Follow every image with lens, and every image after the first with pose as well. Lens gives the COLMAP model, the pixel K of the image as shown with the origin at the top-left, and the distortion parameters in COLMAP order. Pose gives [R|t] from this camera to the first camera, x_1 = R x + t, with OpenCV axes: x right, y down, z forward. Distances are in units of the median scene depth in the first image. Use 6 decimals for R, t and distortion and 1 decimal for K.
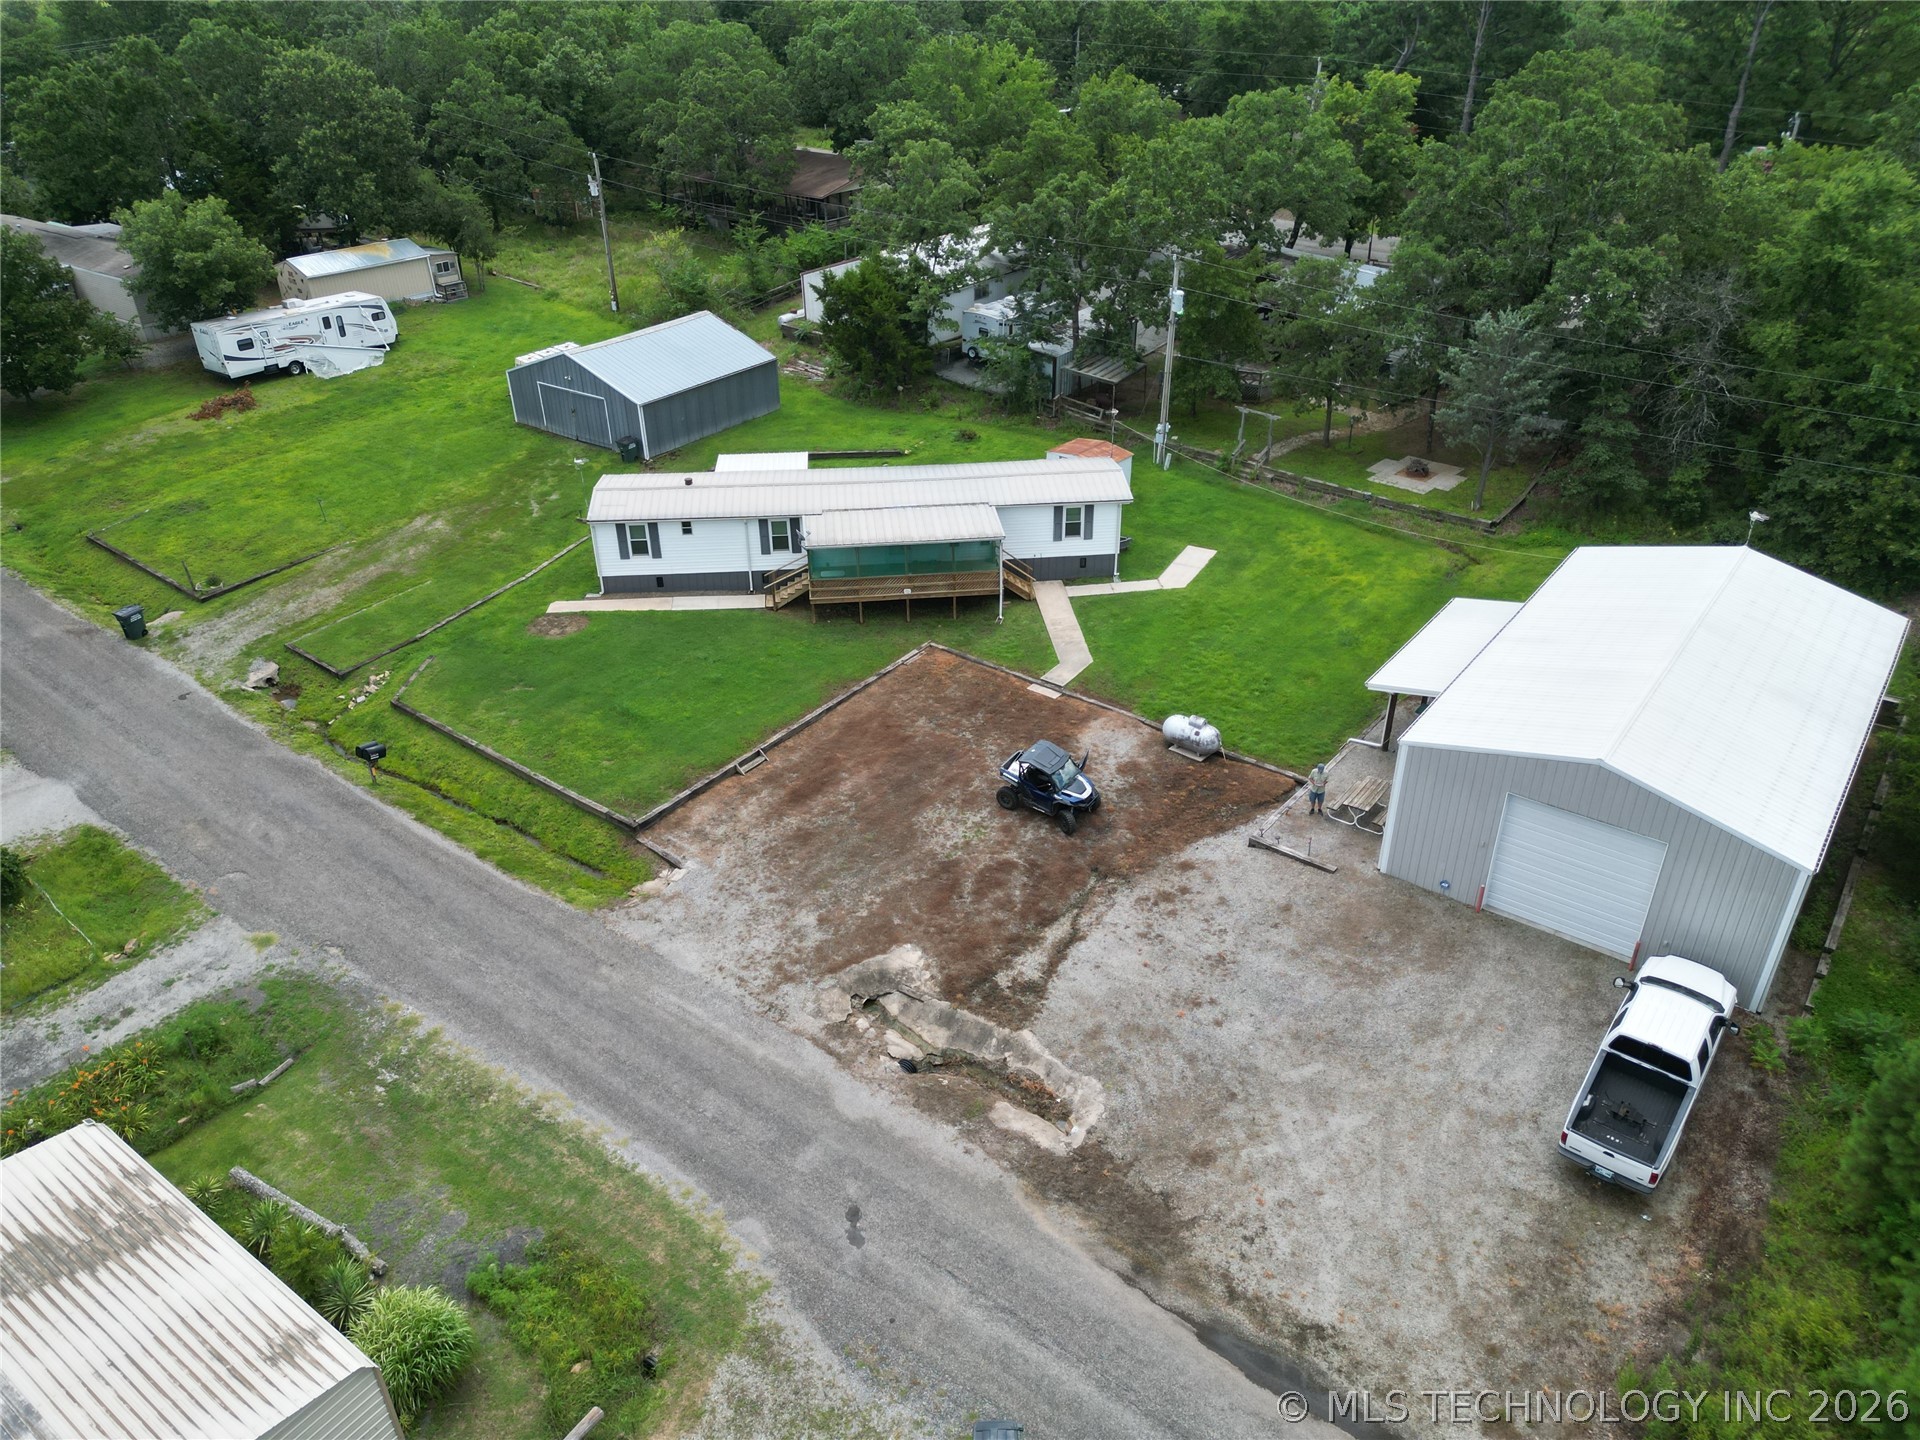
lens RADIAL K [[1348.2, 0, 960.0], [0, 1348.2, 720.0], [0, 0, 1]] dist [0.073560, -0.071117]
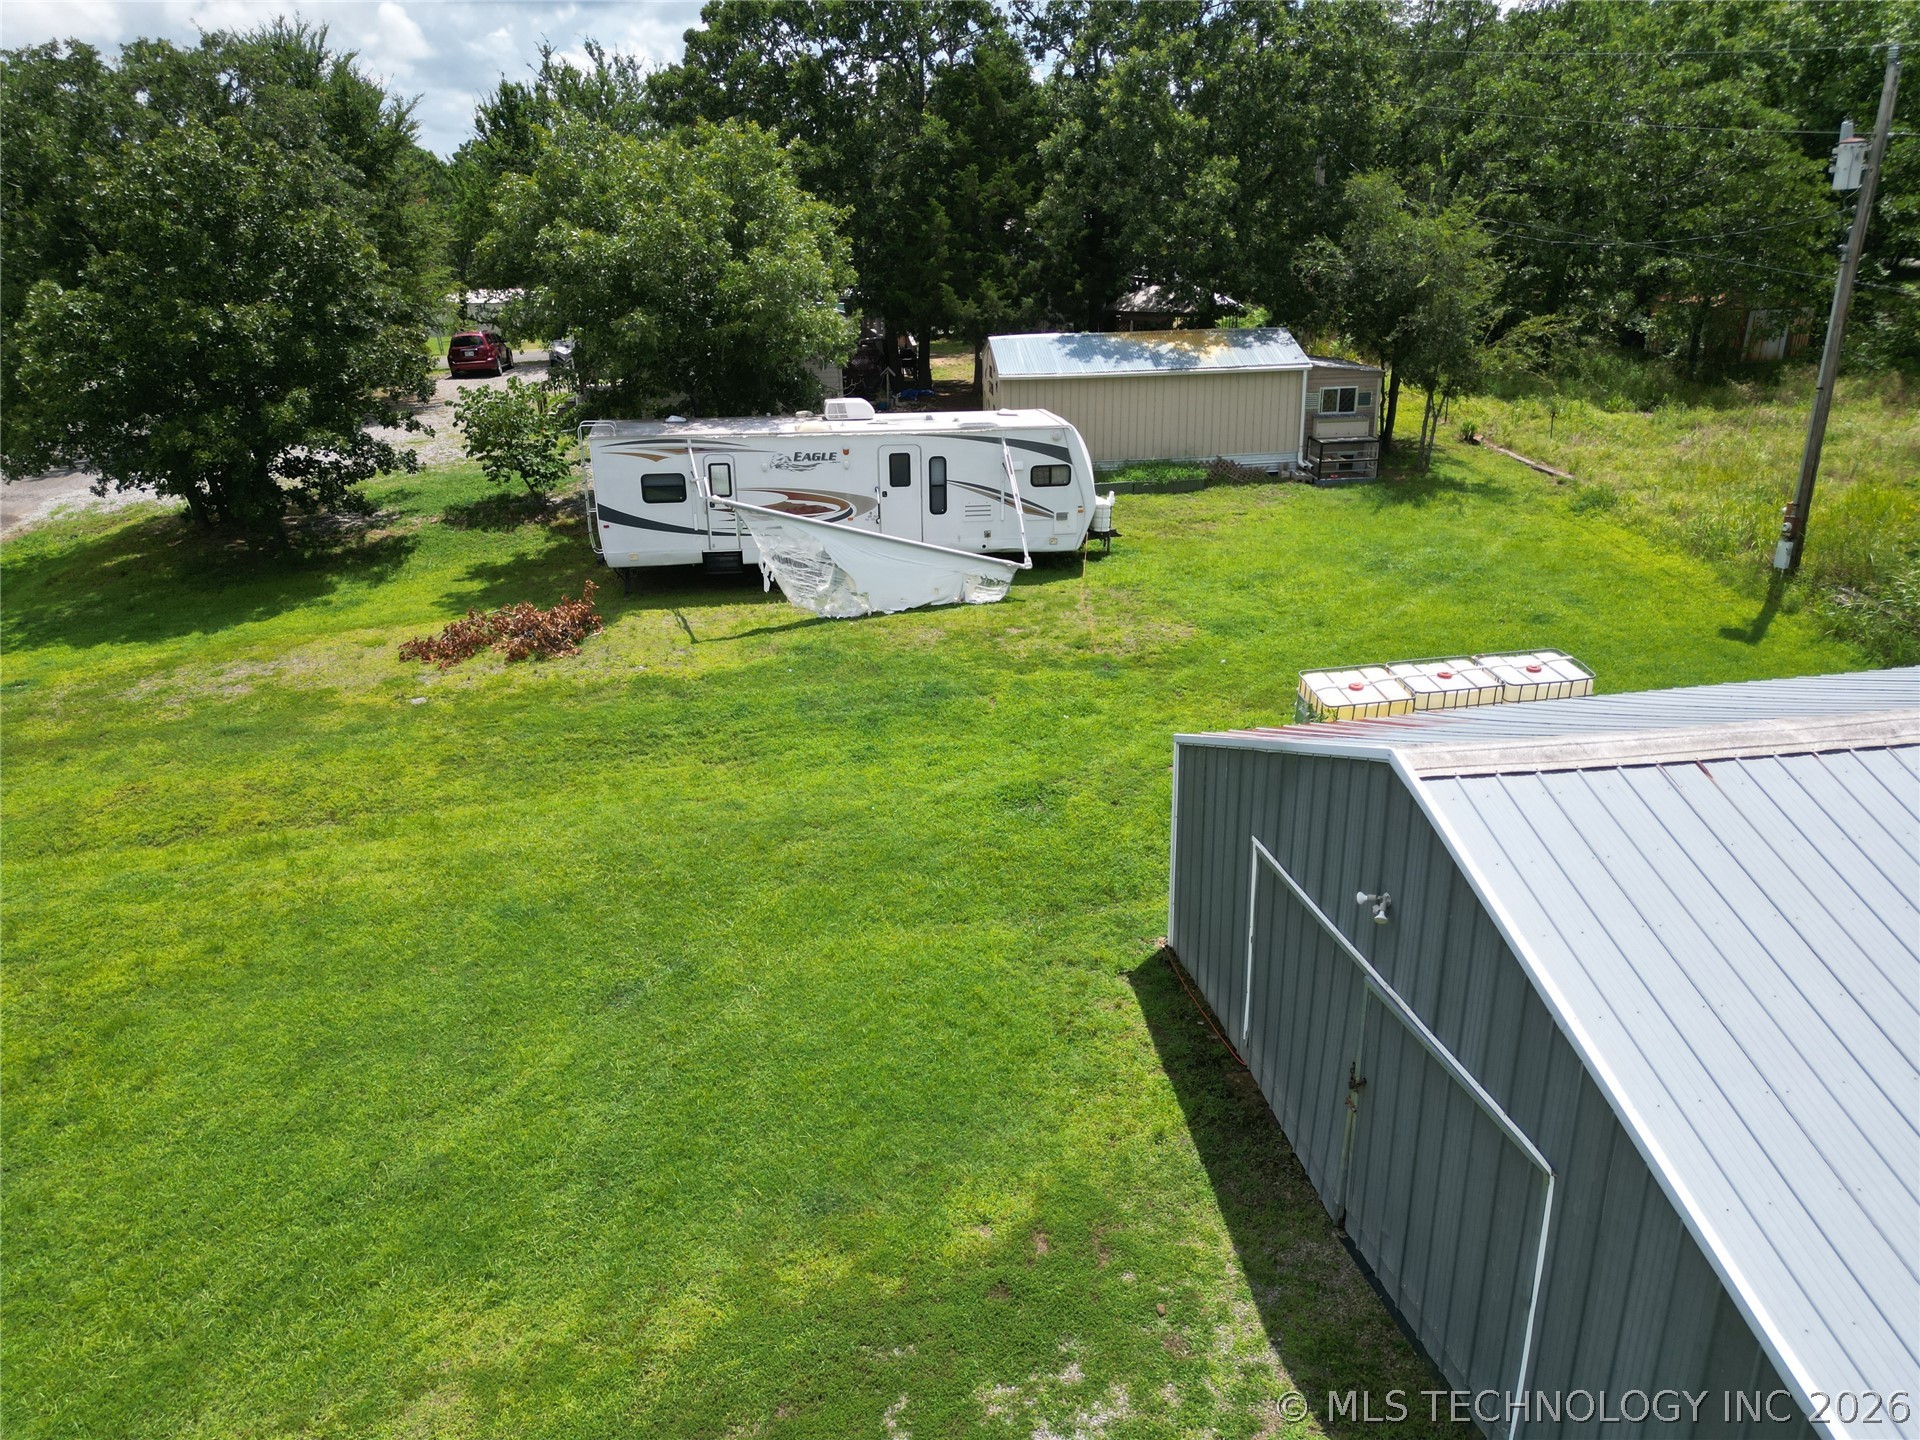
lens RADIAL K [[1348.2, 0, 960.0], [0, 1348.2, 720.0], [0, 0, 1]] dist [0.073560, -0.071117]
pose [[0.717359, 0.244161, -0.652519, -0.201979], [-0.346054, 0.937749, -0.029551, -0.223418], [0.604684, 0.247006, 0.757196, 0.756972]]
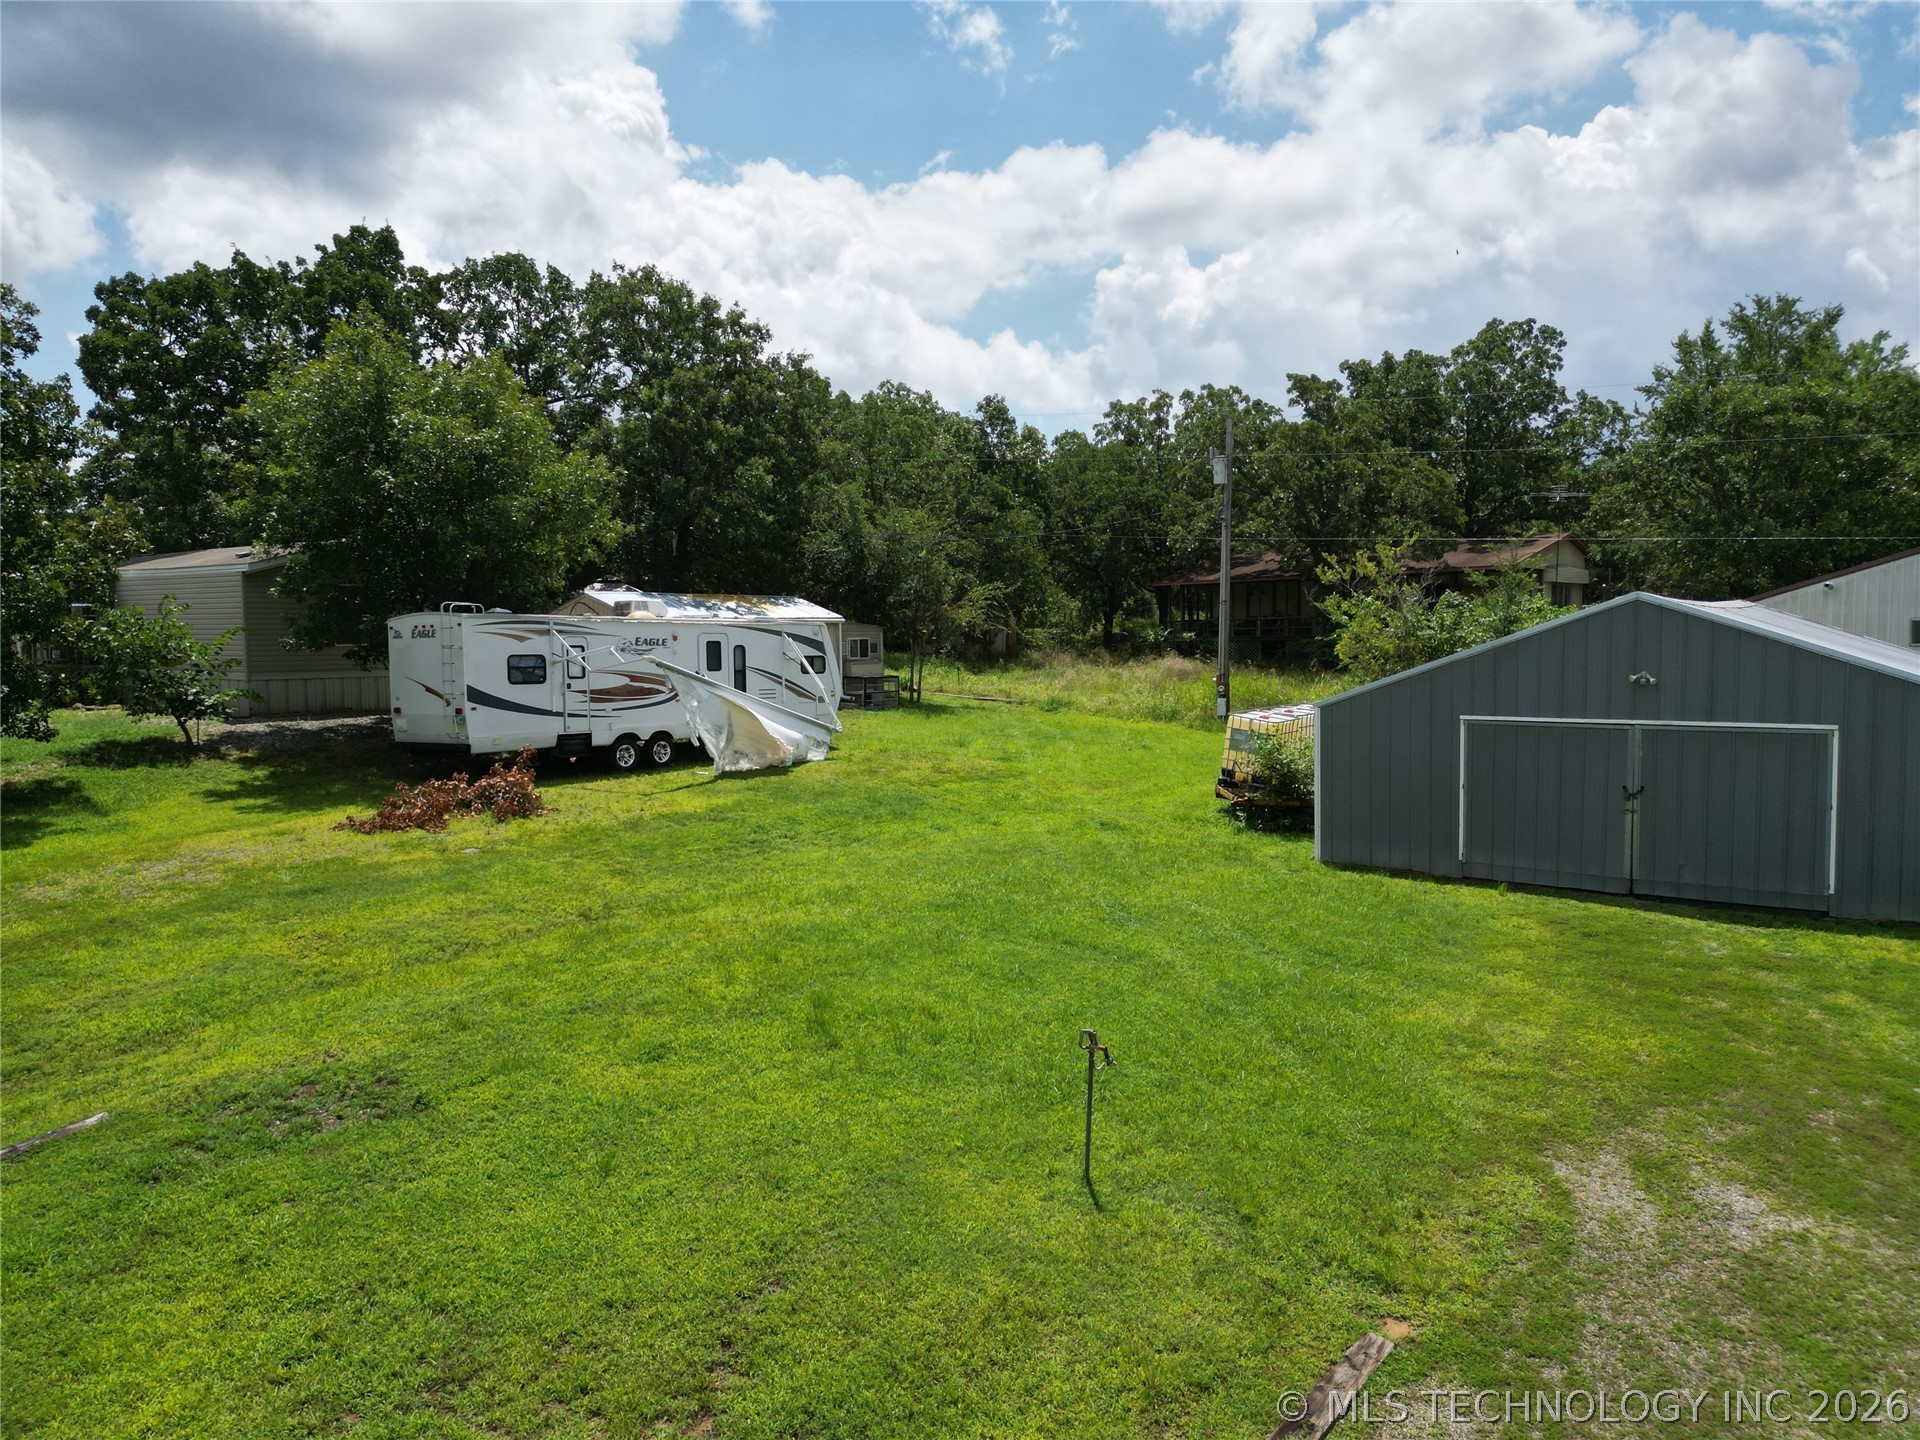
lens RADIAL K [[1348.2, 0, 960.0], [0, 1348.2, 720.0], [0, 0, 1]] dist [0.073560, -0.071117]
pose [[0.999832, 0.003548, -0.018010, -0.384791], [-0.011330, 0.891230, -0.453410, -0.096428], [0.014442, 0.453537, 0.891120, 0.661144]]
